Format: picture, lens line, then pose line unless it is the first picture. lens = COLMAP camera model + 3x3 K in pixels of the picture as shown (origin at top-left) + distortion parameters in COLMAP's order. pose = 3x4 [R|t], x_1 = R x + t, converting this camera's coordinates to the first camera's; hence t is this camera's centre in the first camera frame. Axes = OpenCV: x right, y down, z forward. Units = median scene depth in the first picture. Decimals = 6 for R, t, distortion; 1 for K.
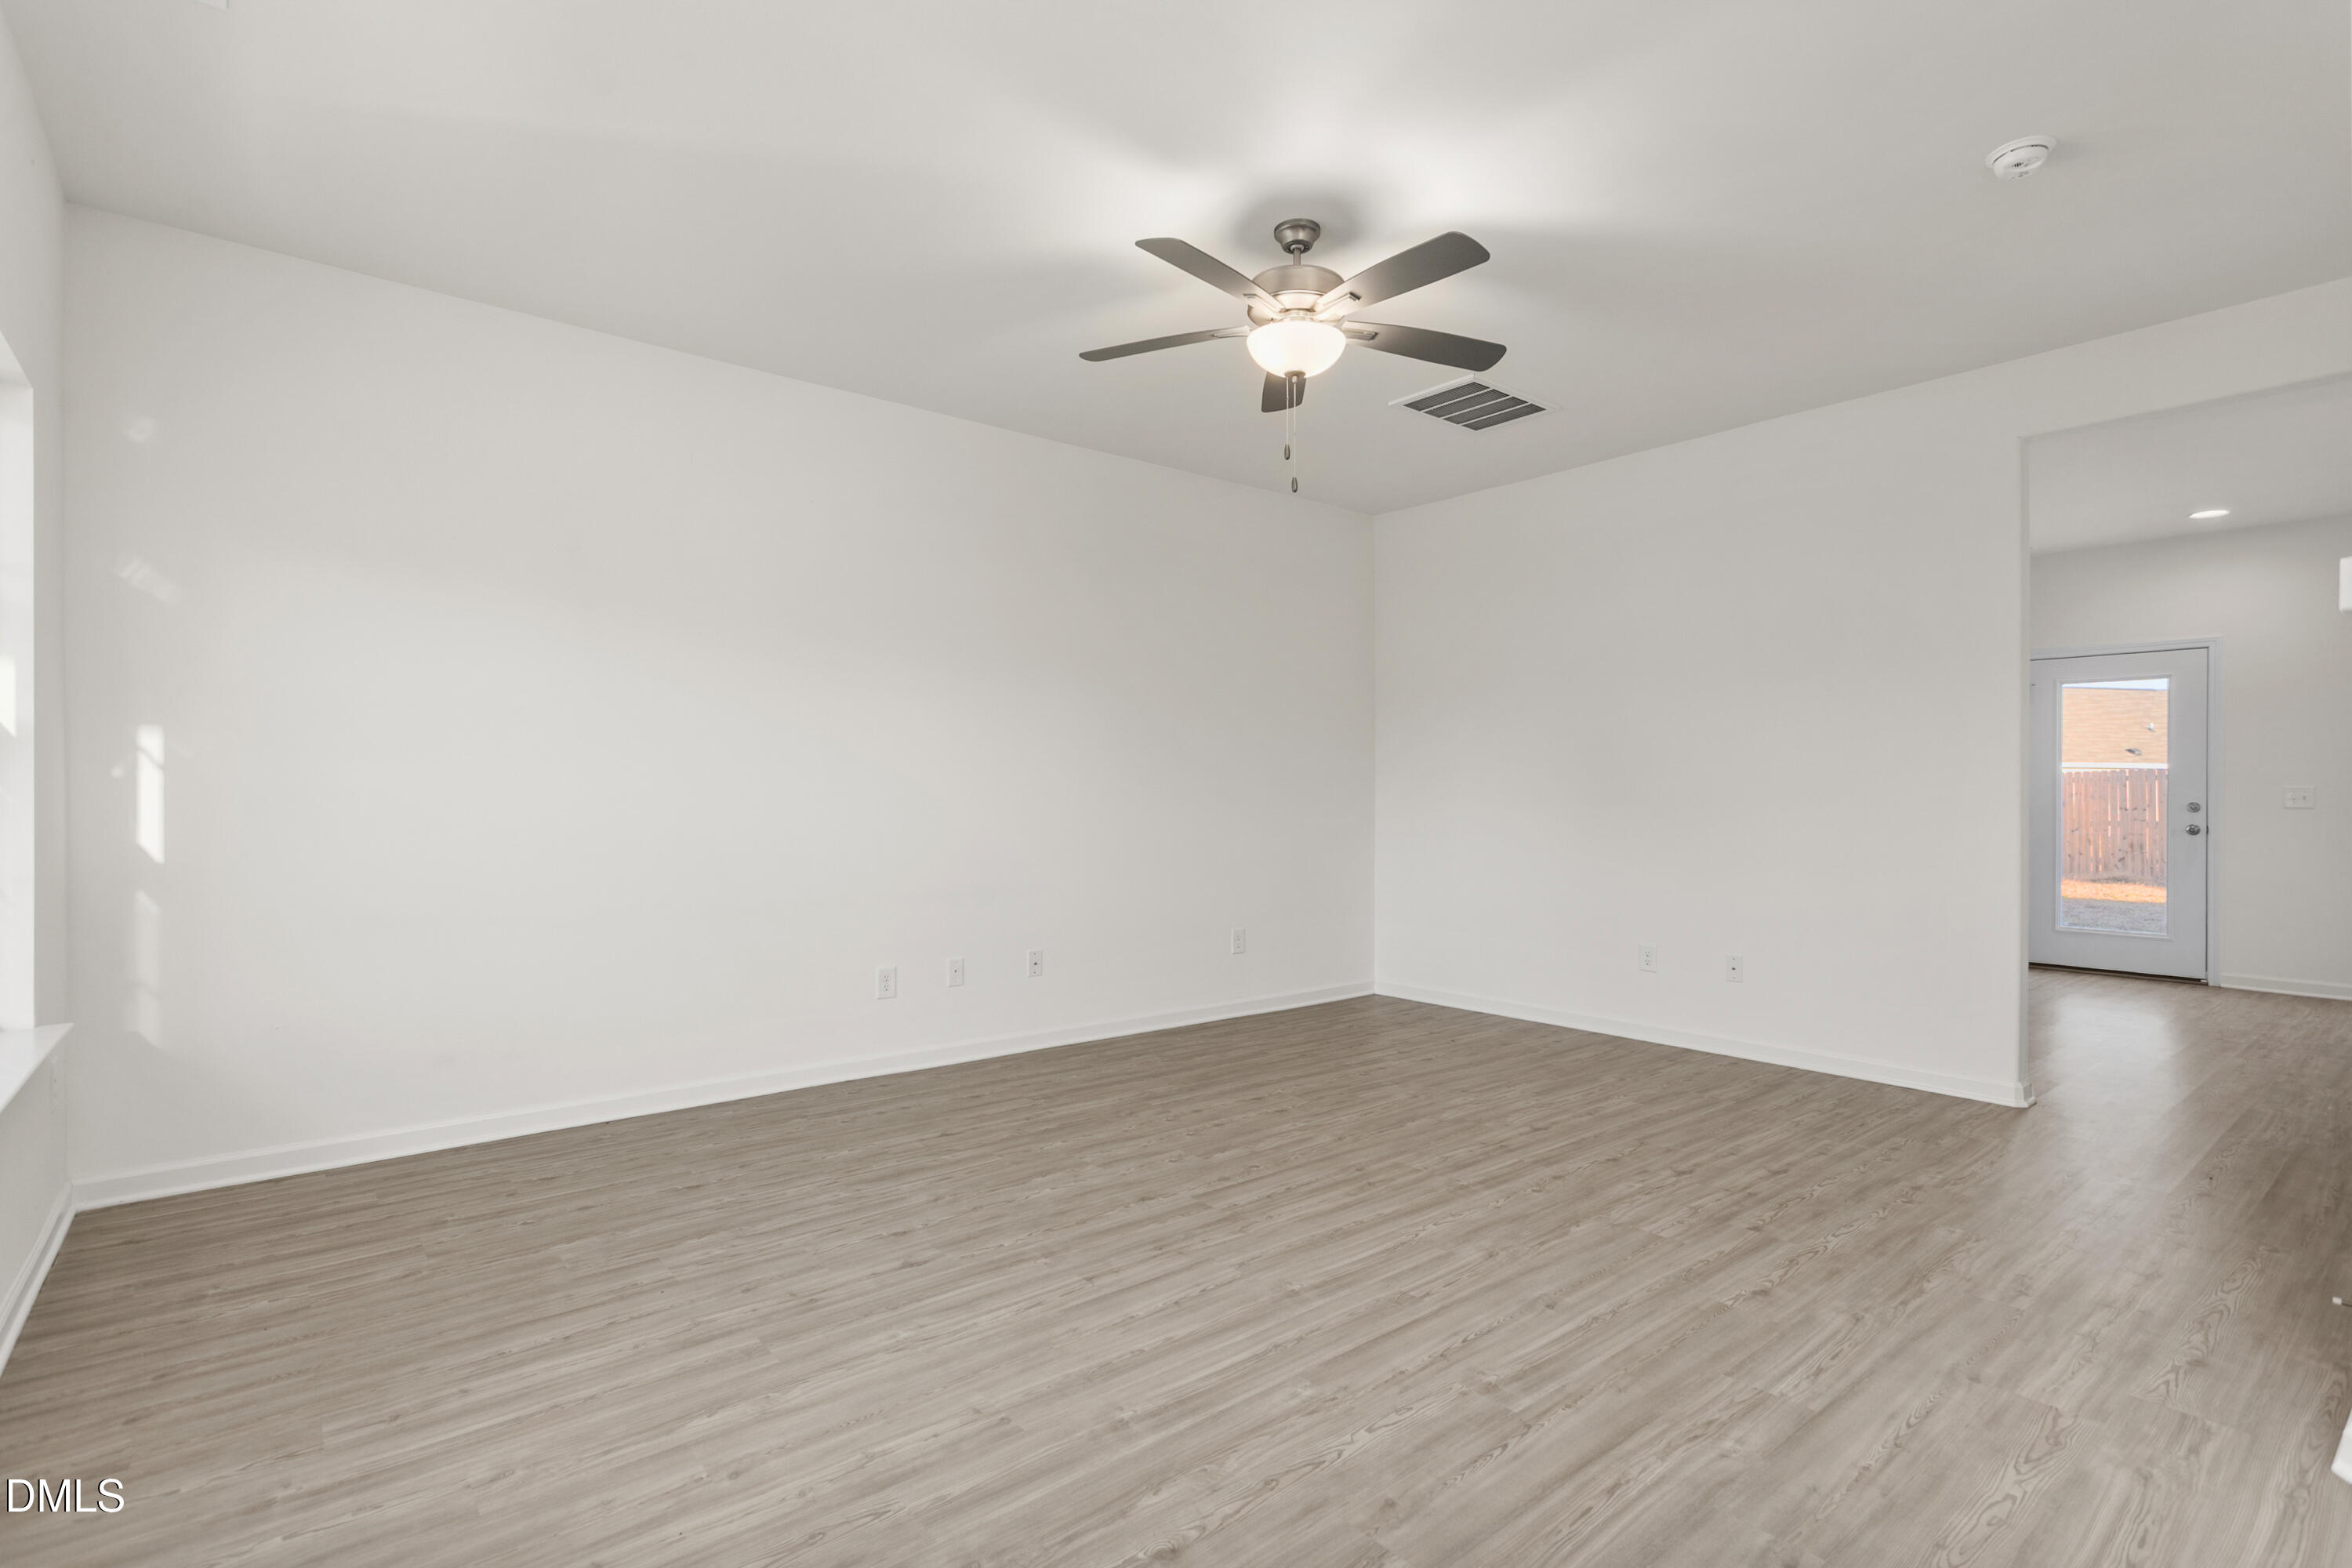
lens RADIAL K [[1081.7, 0, 1145.8], [0, 1081.7, 768.6], [0, 0, 1]] dist [0.000882, 0.000154]
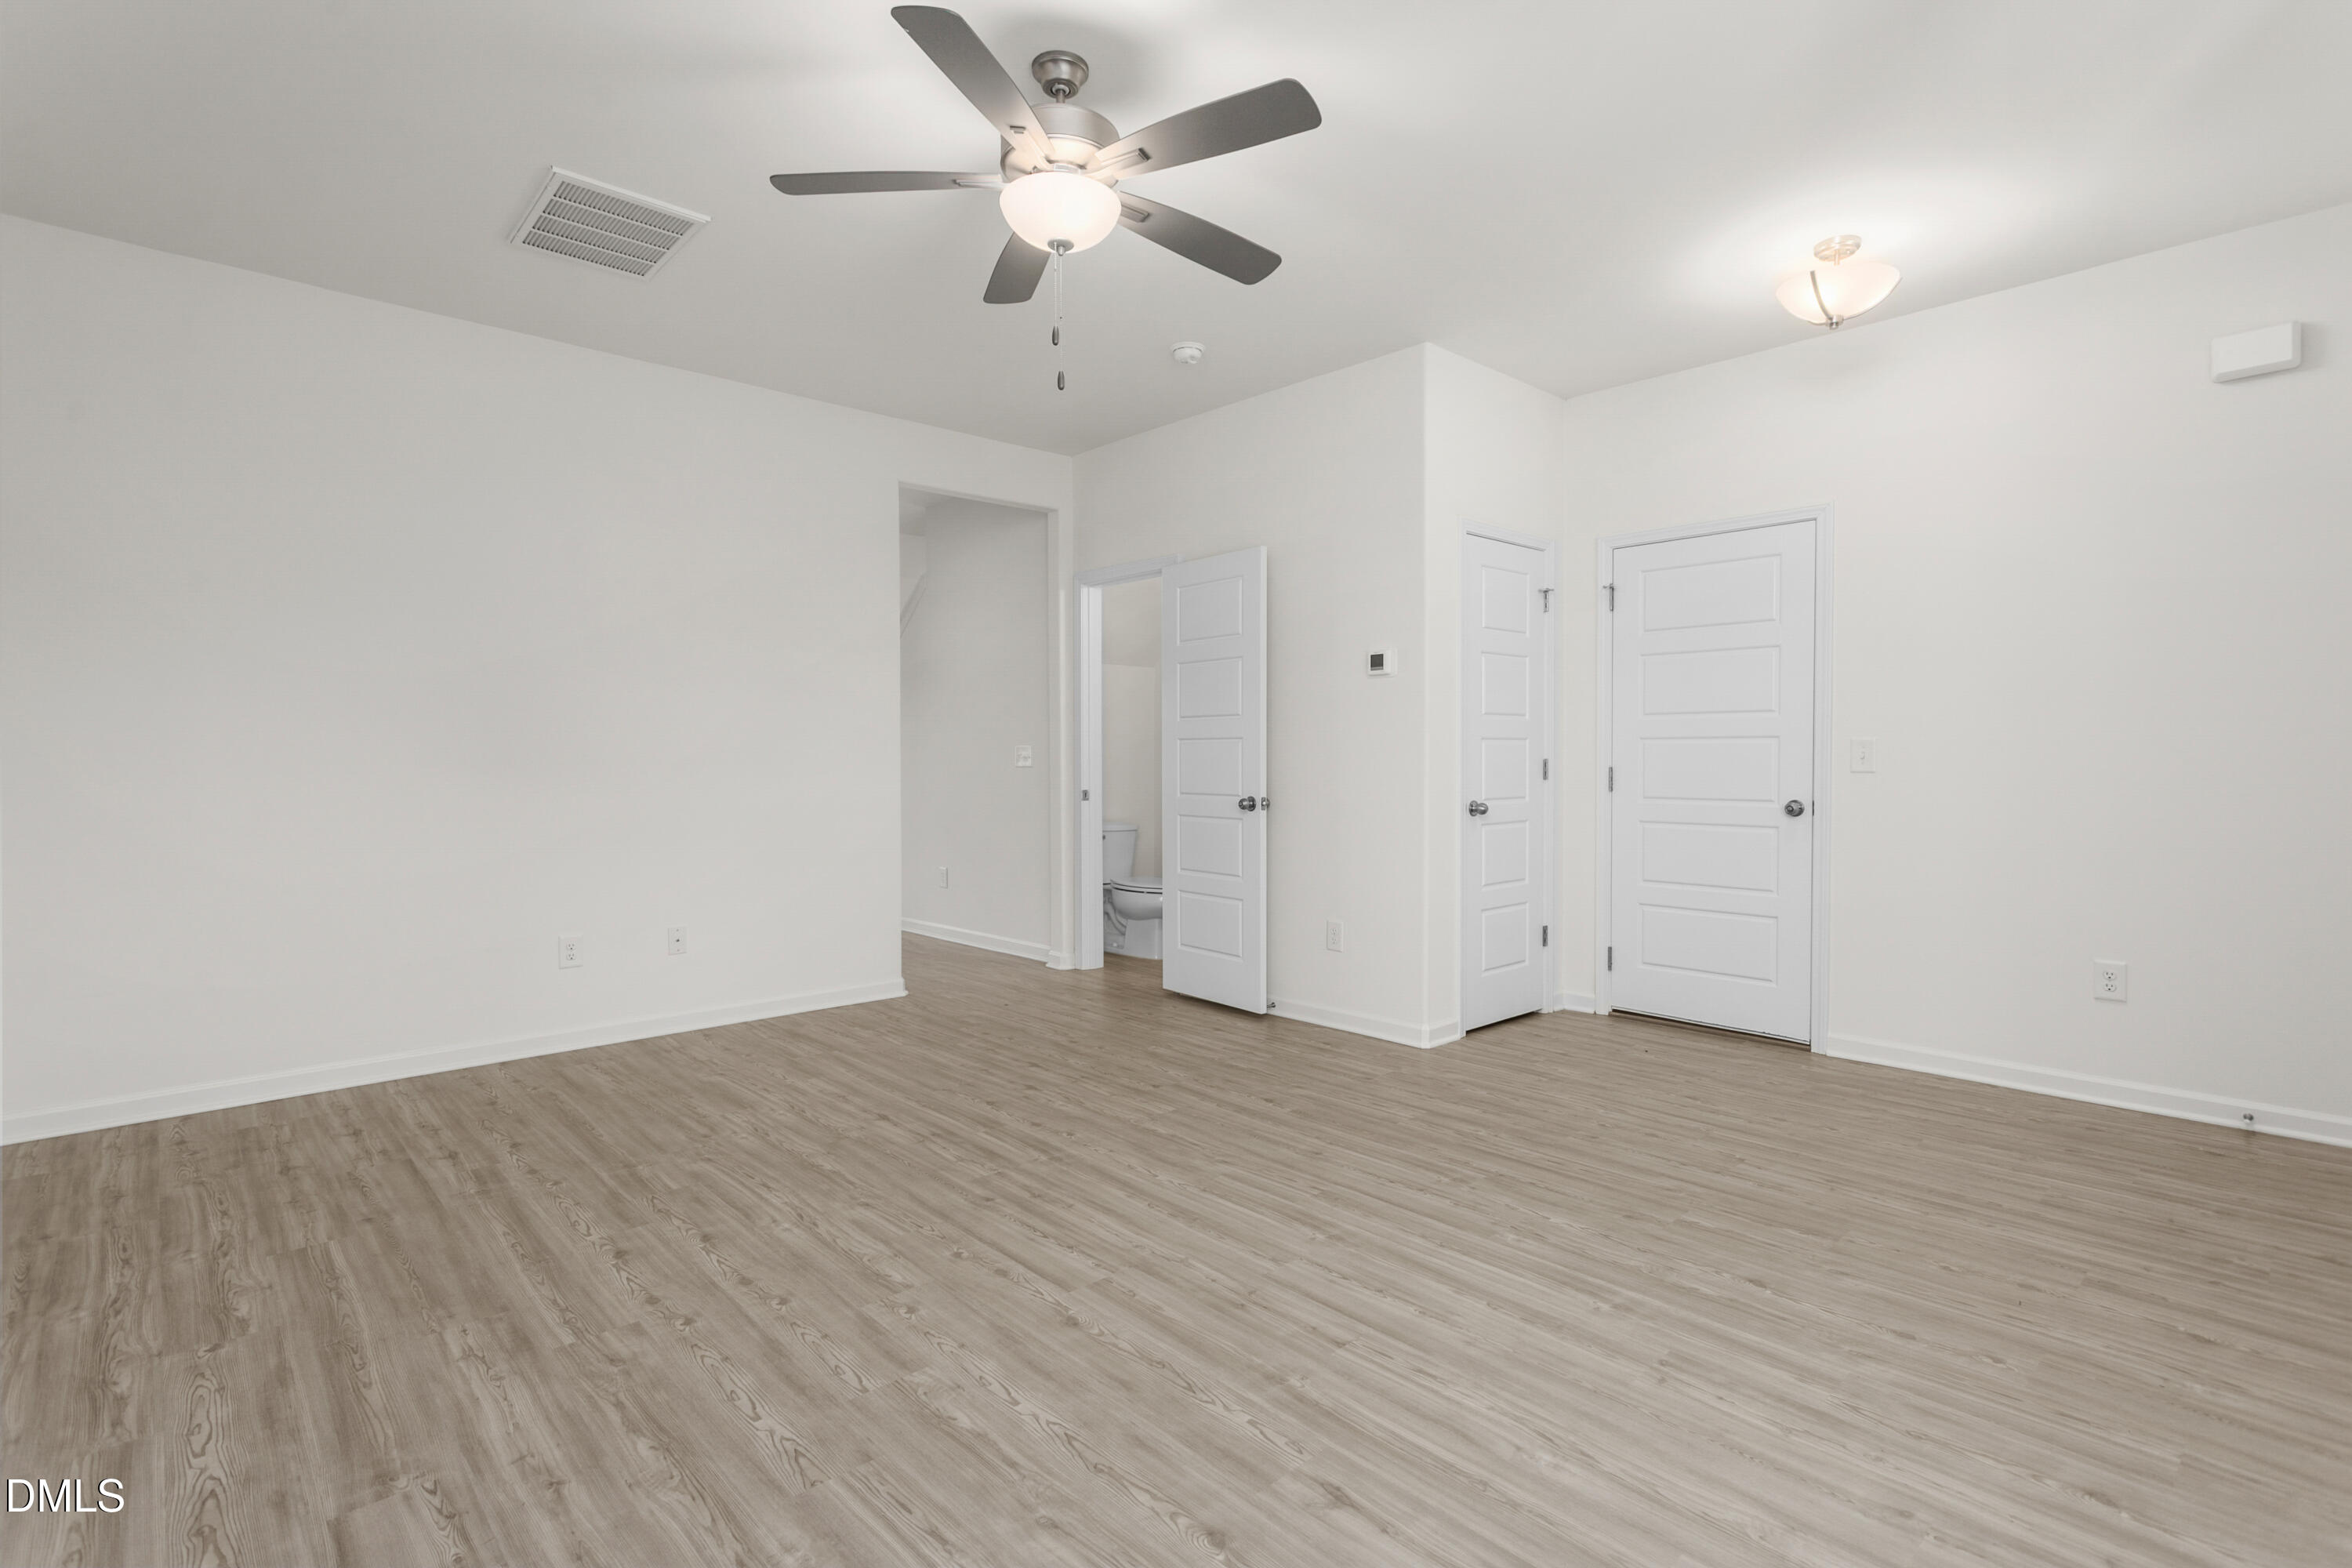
lens RADIAL K [[1145.8, 0, 1190.5], [0, 1145.8, 771.0], [0, 0, 1]] dist [-0.000755, 0.000466]
pose [[-0.077834, -0.011341, 0.996902, -0.779633], [-0.023042, 0.999689, 0.009573, 0.029556], [-0.996700, -0.022226, -0.078071, 1.030823]]
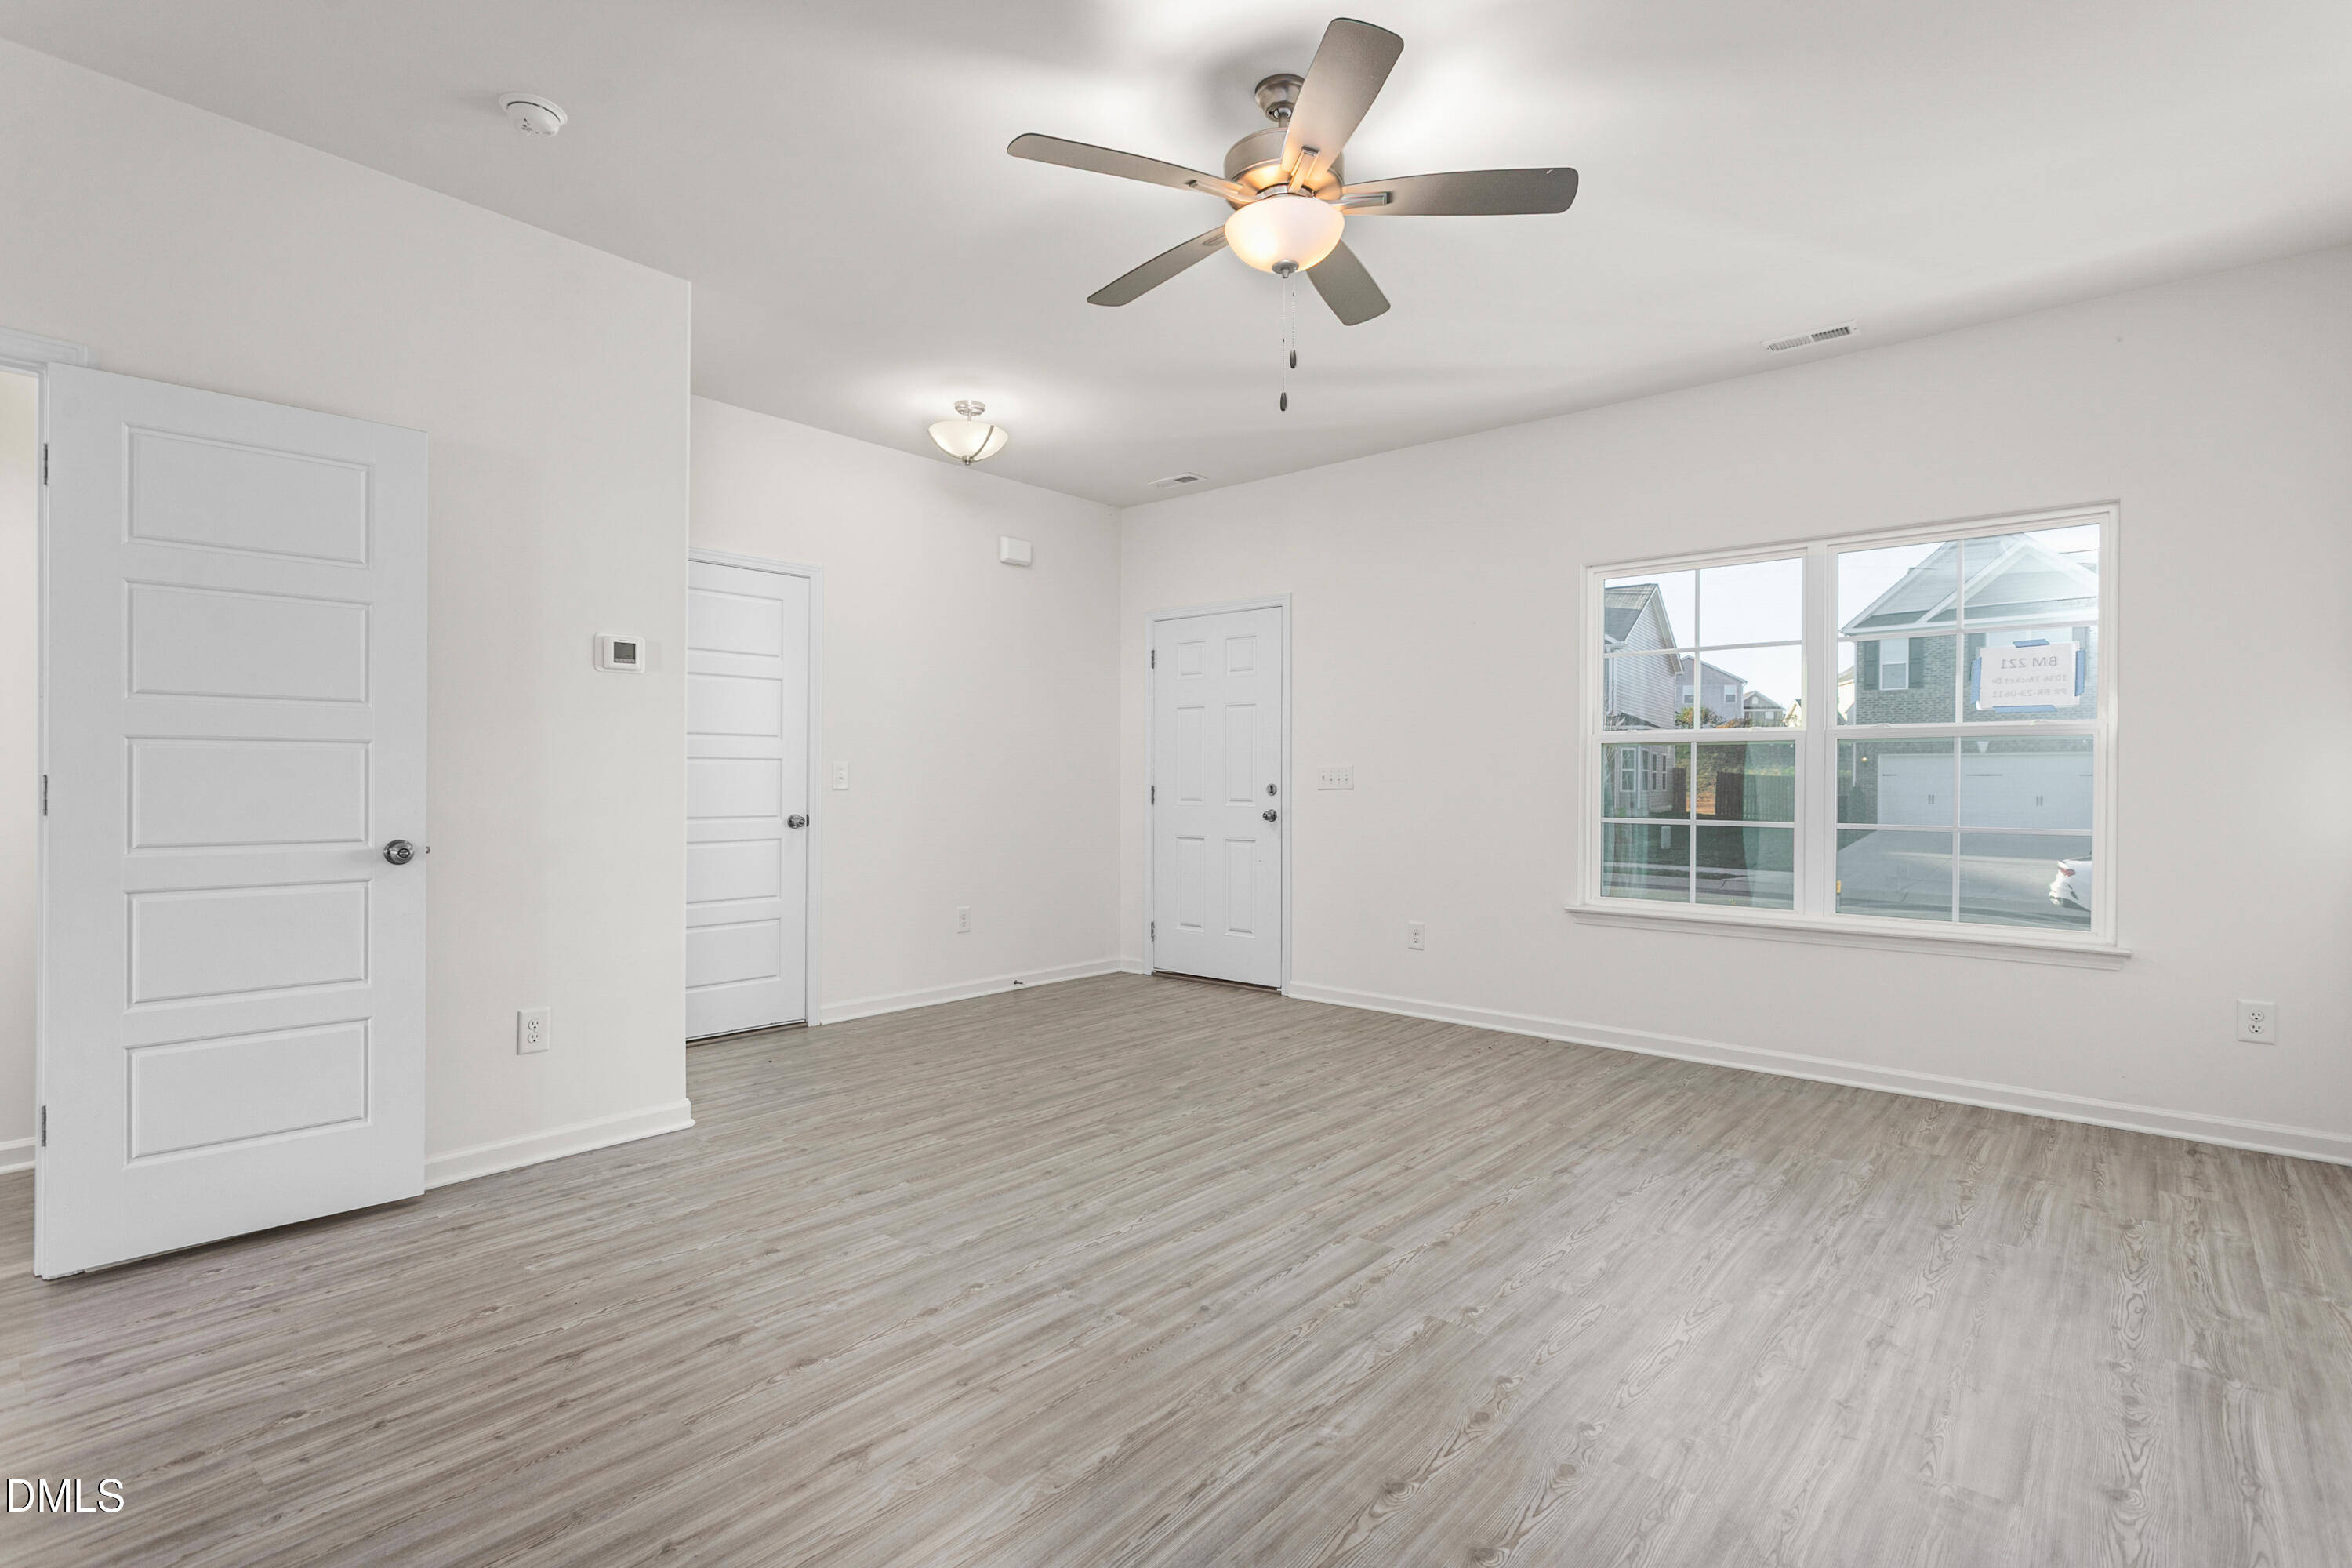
lens RADIAL K [[1145.8, 0, 1190.5], [0, 1145.8, 771.0], [0, 0, 1]] dist [-0.000755, 0.000466]
pose [[-0.976422, -0.006345, -0.215776, 0.411799], [0.000548, 0.999492, -0.031868, 0.052482], [0.215868, -0.031235, -0.975923, 1.937752]]
